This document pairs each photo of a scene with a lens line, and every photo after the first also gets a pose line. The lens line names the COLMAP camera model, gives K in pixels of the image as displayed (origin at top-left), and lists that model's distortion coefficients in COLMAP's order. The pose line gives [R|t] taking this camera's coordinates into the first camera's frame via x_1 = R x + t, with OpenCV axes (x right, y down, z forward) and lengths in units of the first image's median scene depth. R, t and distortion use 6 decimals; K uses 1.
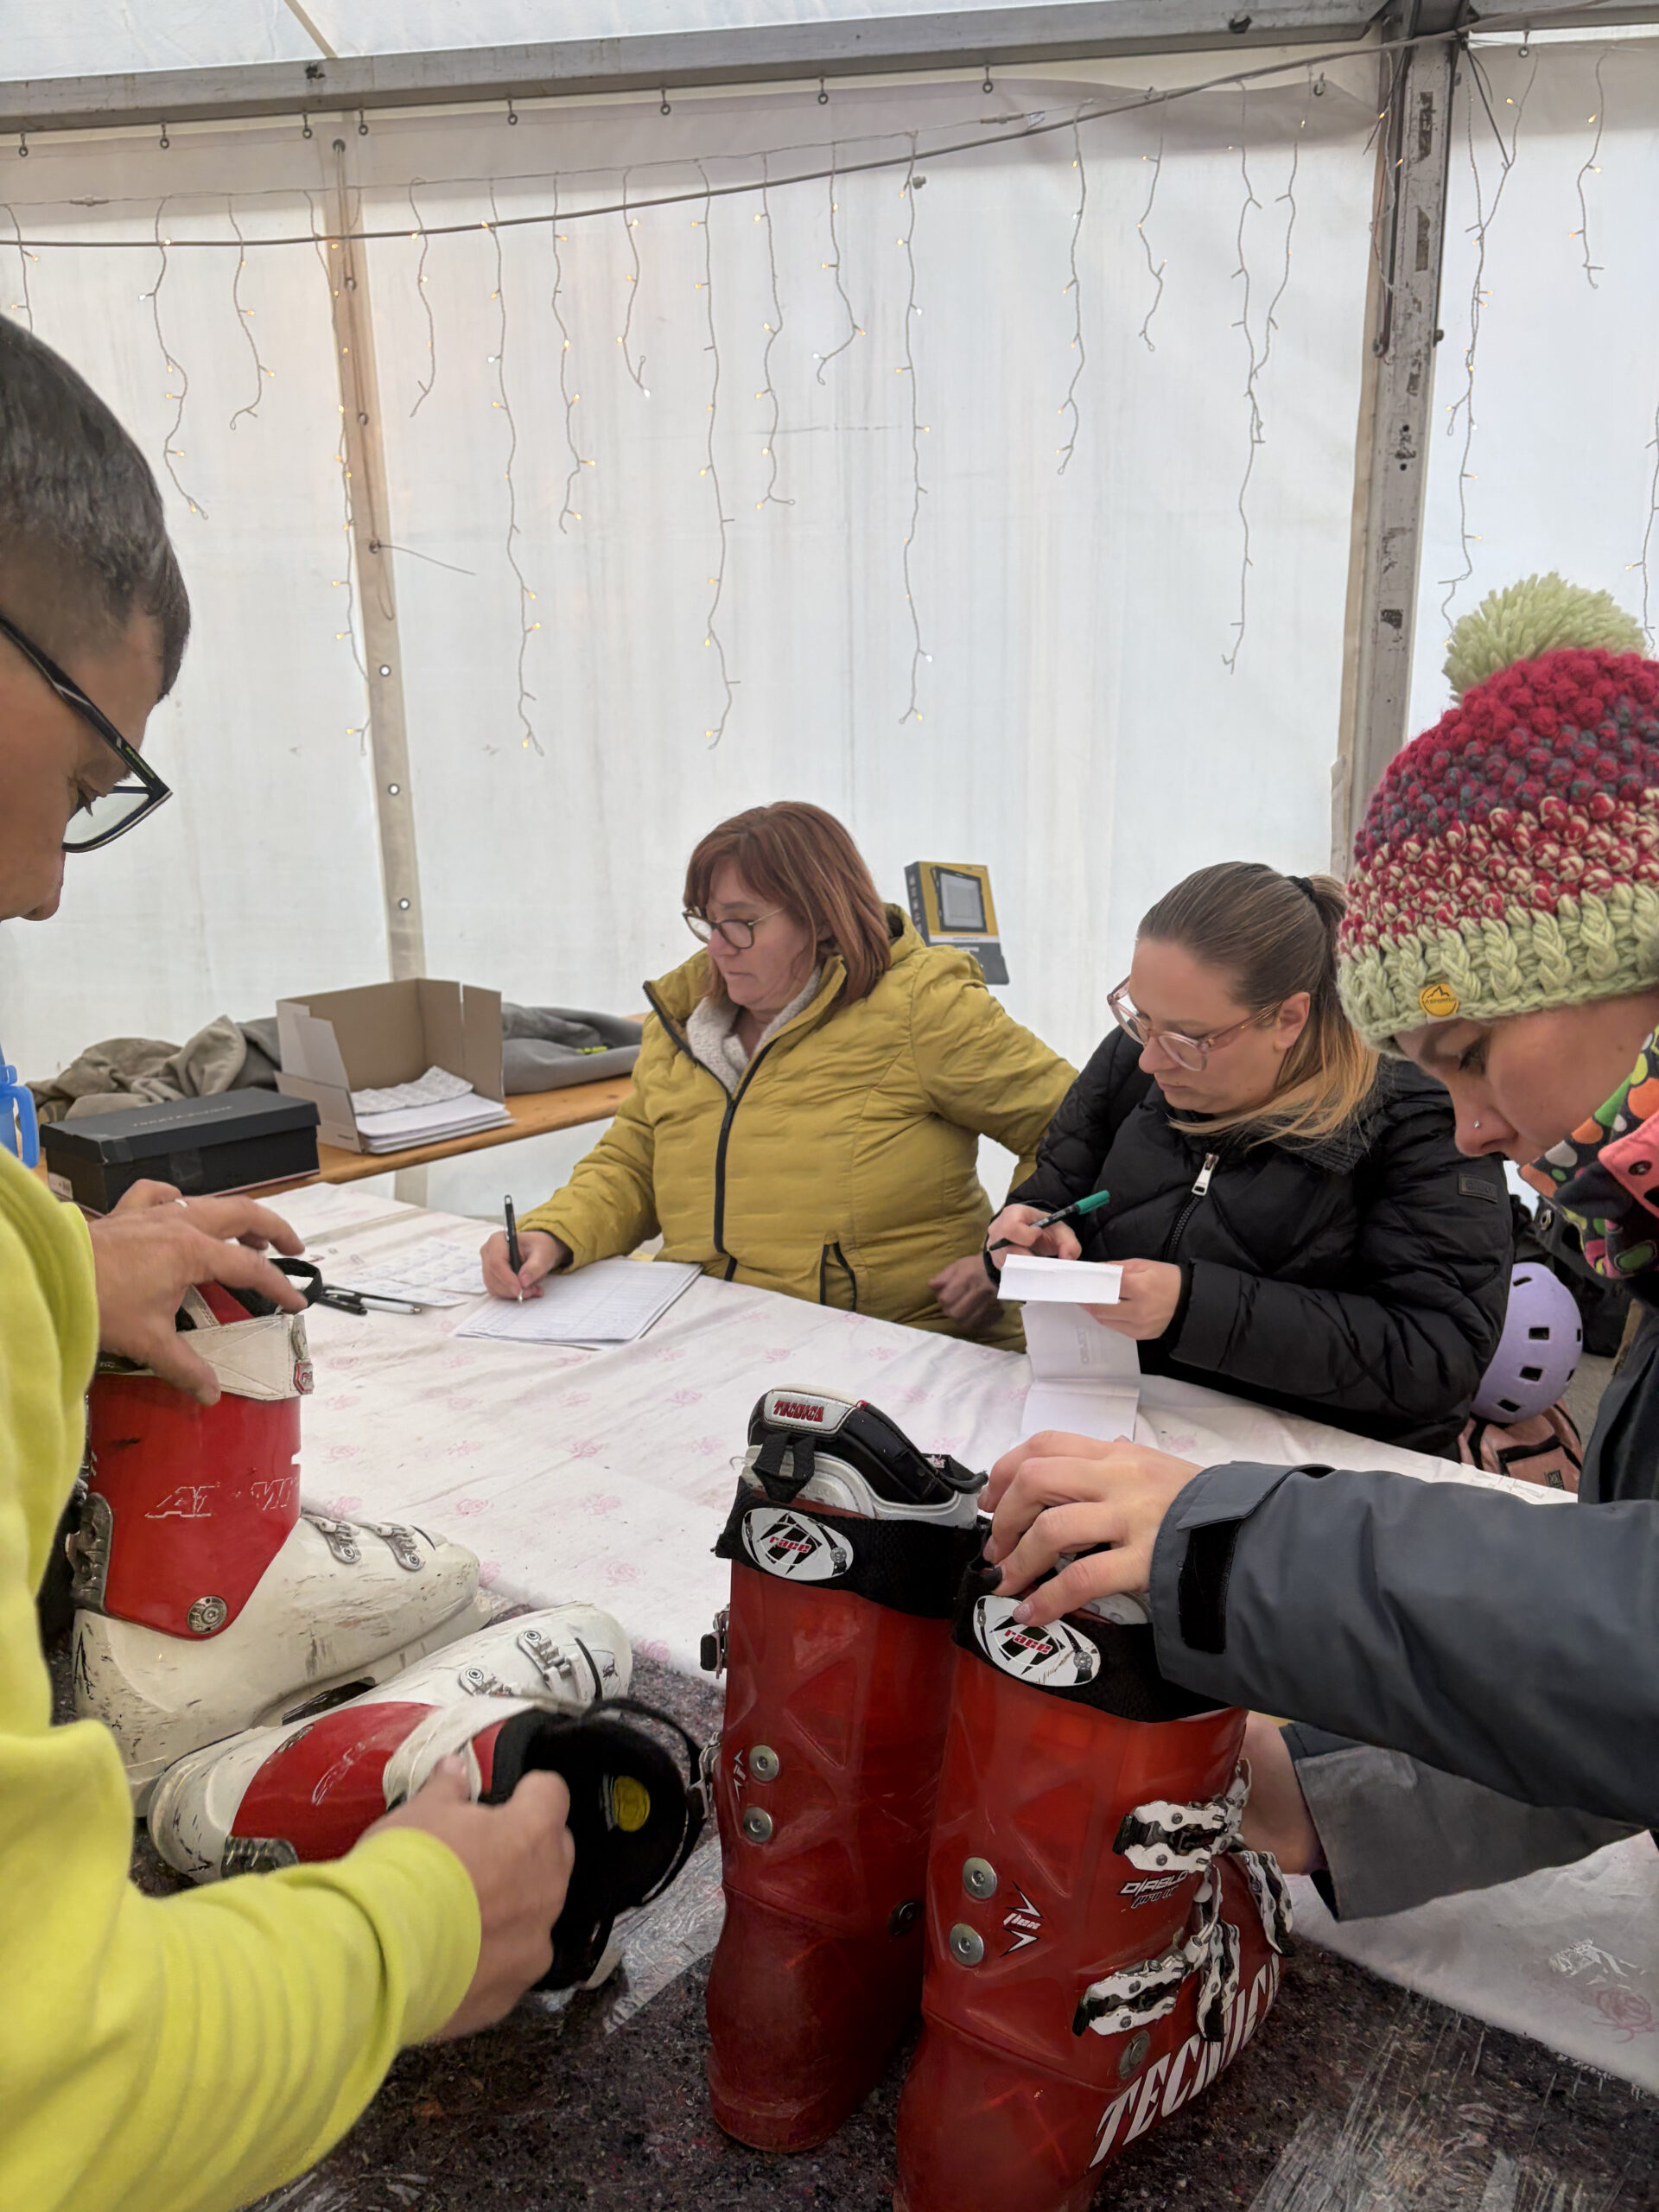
lens RADIAL K [[1649.2, 0, 840.8], [0, 1649.2, 1108.1], [0, 0, 1]] dist [0.030099, -0.039806]
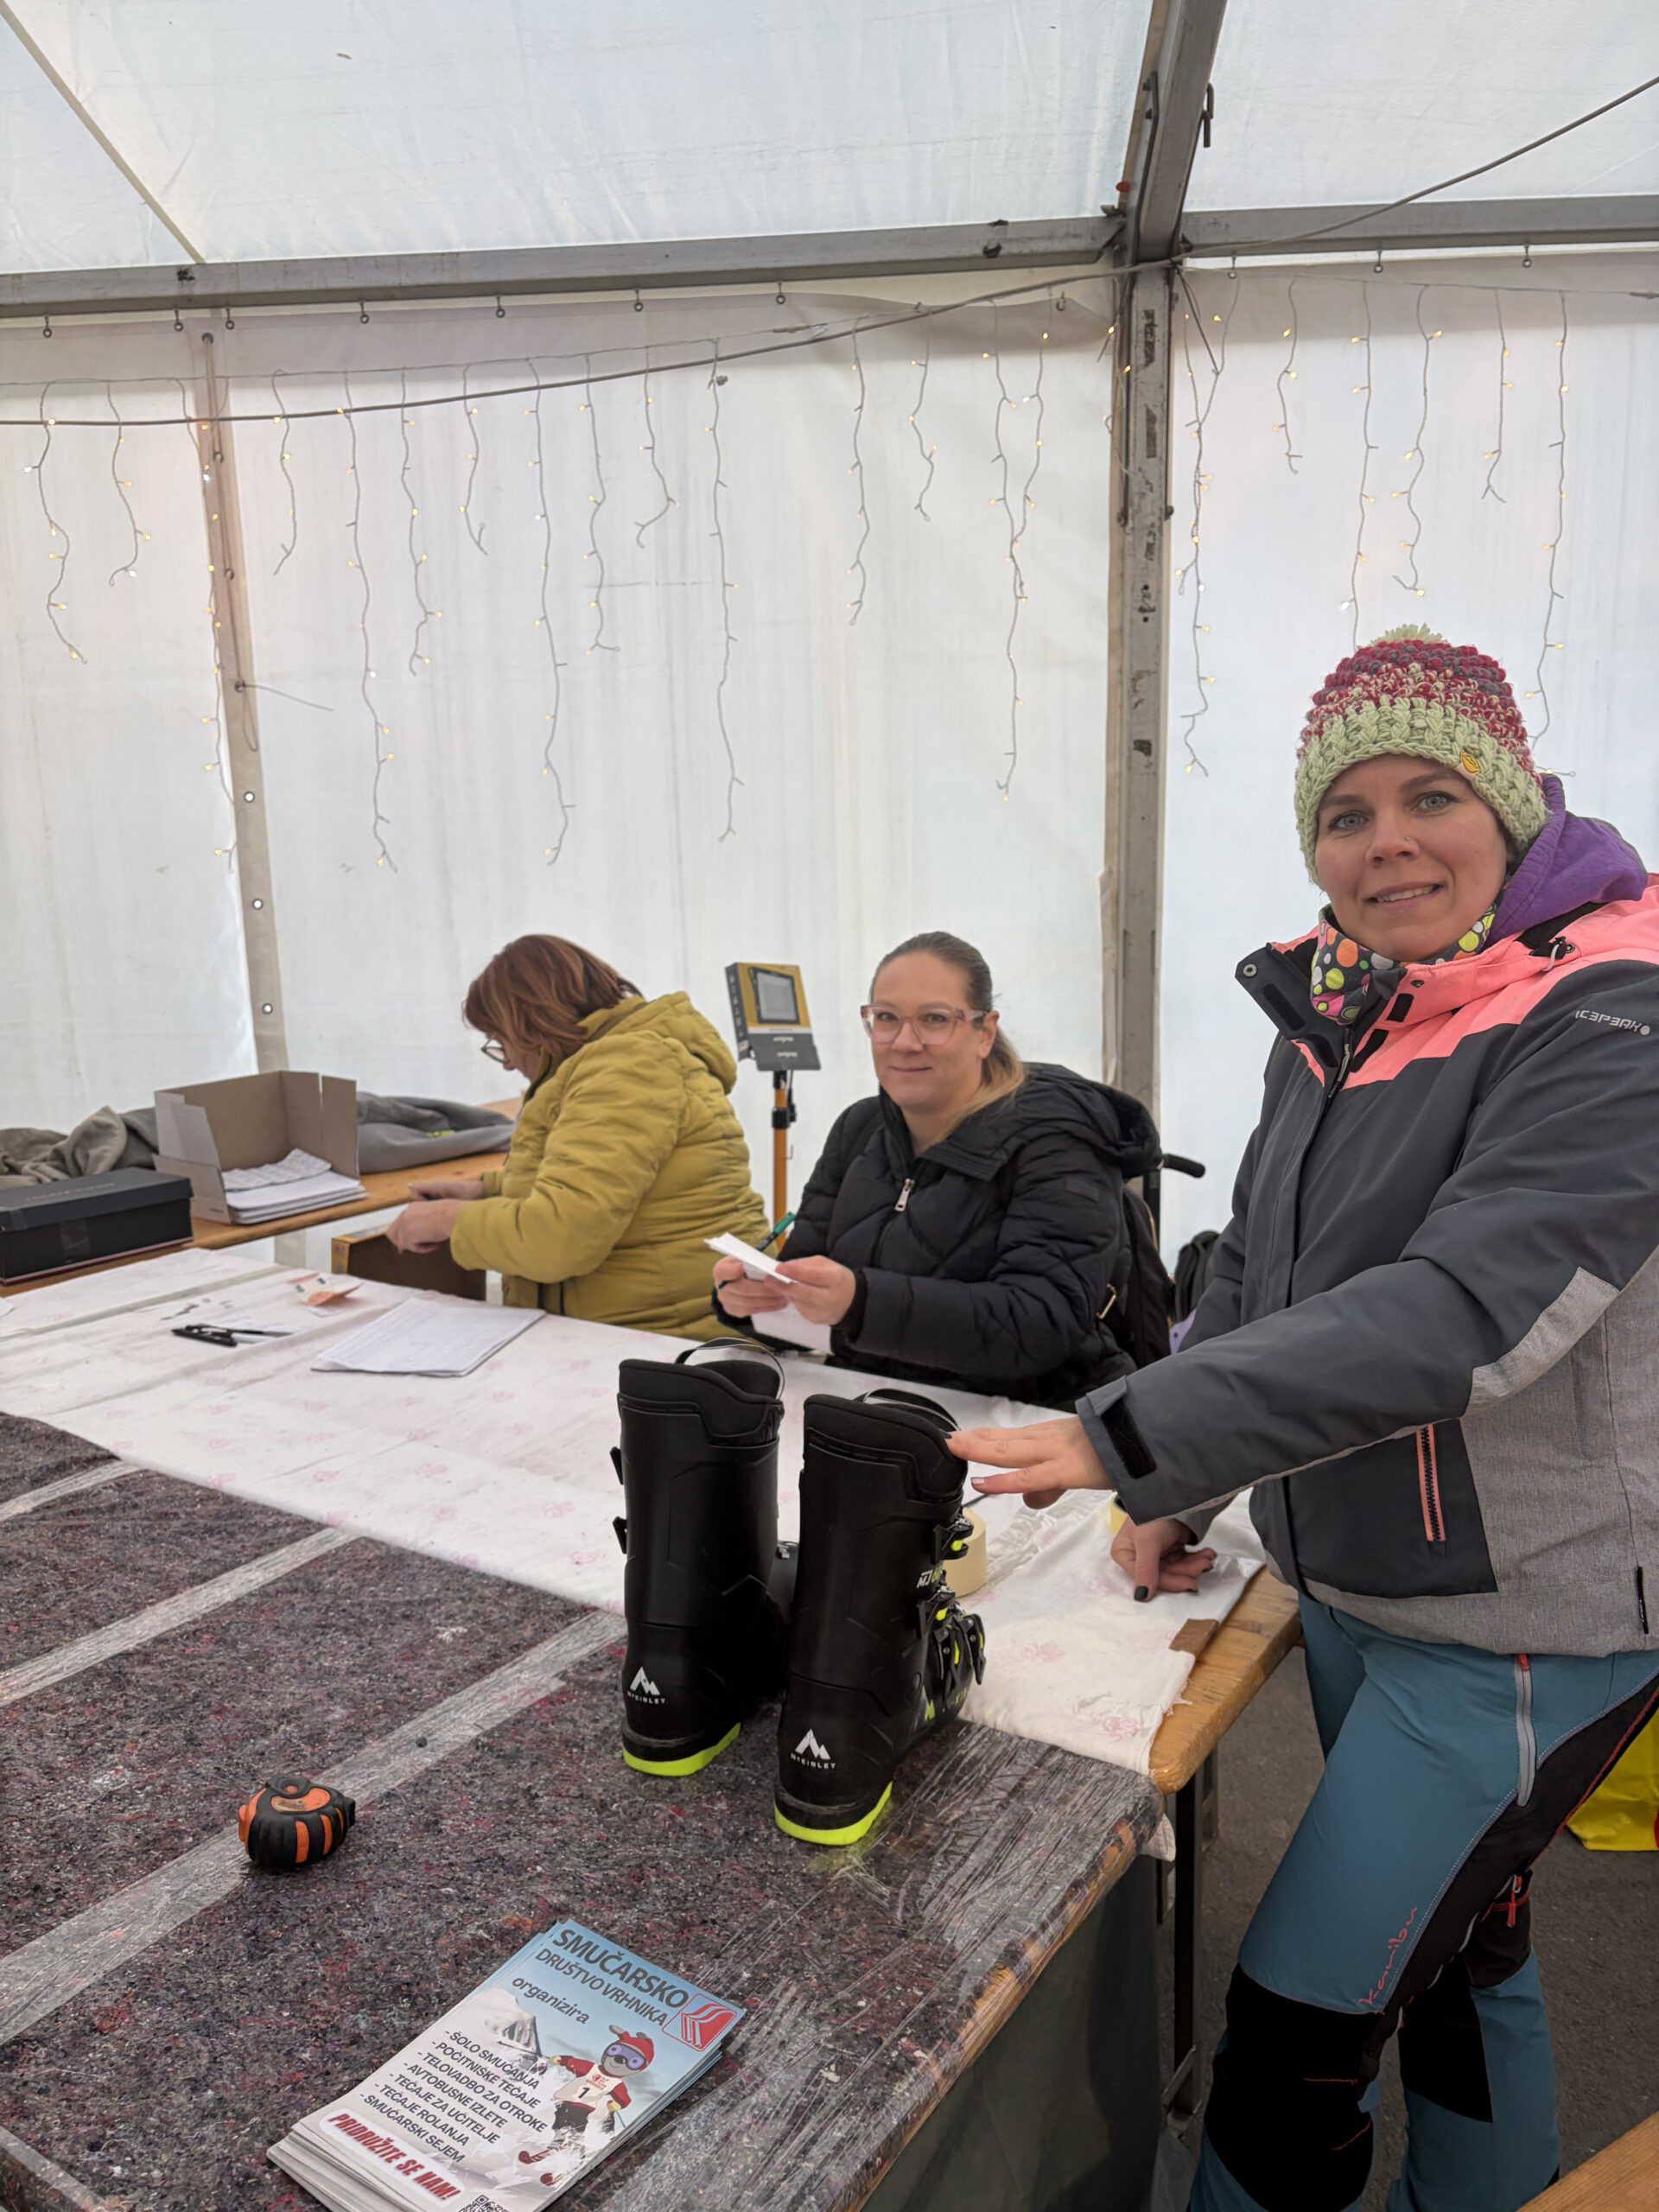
lens RADIAL K [[1649.2, 0, 816.9], [0, 1649.2, 1101.5], [0, 0, 1]] dist [0.030099, -0.039806]
pose [[0.997828, -0.019842, 0.062821, 0.029607], [0.023994, 0.997528, -0.066041, 0.020363], [-0.061356, 0.067405, 0.995837, -0.114280]]
